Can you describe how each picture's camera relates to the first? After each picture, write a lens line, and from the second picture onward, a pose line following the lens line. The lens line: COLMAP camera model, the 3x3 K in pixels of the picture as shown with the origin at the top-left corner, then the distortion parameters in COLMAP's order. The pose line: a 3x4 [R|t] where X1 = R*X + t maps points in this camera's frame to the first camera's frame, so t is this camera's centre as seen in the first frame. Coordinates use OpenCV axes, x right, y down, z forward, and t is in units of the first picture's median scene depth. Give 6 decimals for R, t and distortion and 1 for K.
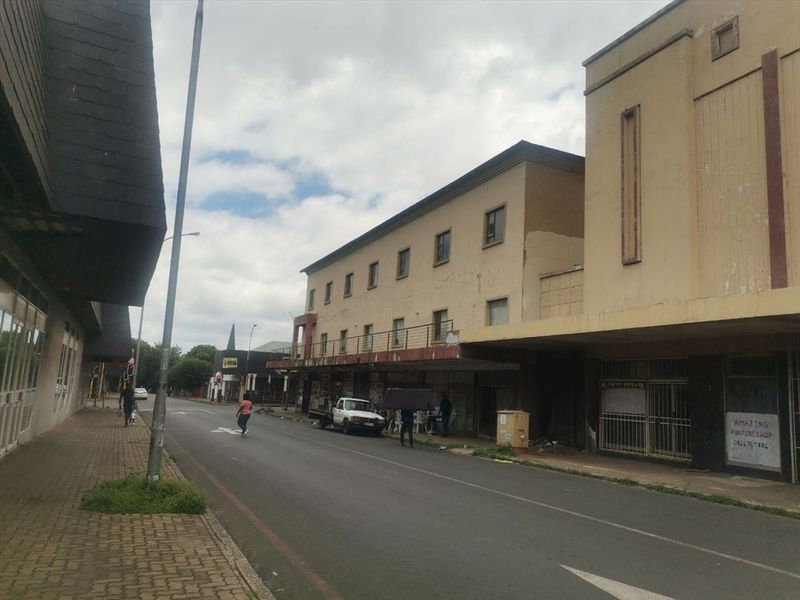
lens RADIAL K [[514.8, 0, 400.0], [0, 514.8, 300.0], [0, 0, 1]] dist [-0.002910, 0.003263]
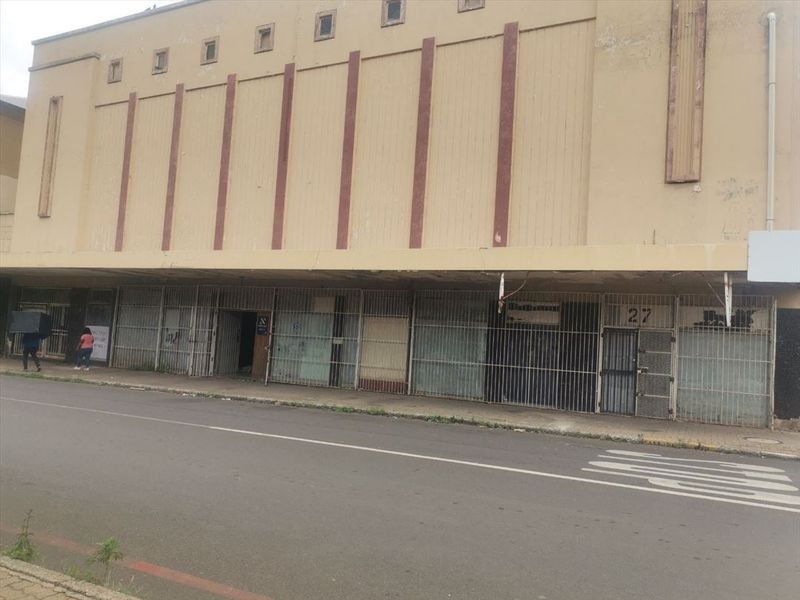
lens RADIAL K [[514.8, 0, 400.0], [0, 514.8, 300.0], [0, 0, 1]] dist [-0.002910, 0.003263]
pose [[0.778314, 0.044012, 0.626331, 0.342130], [-0.126924, 0.987974, 0.088299, -0.092863], [-0.614913, -0.148221, 0.774540, -0.629650]]
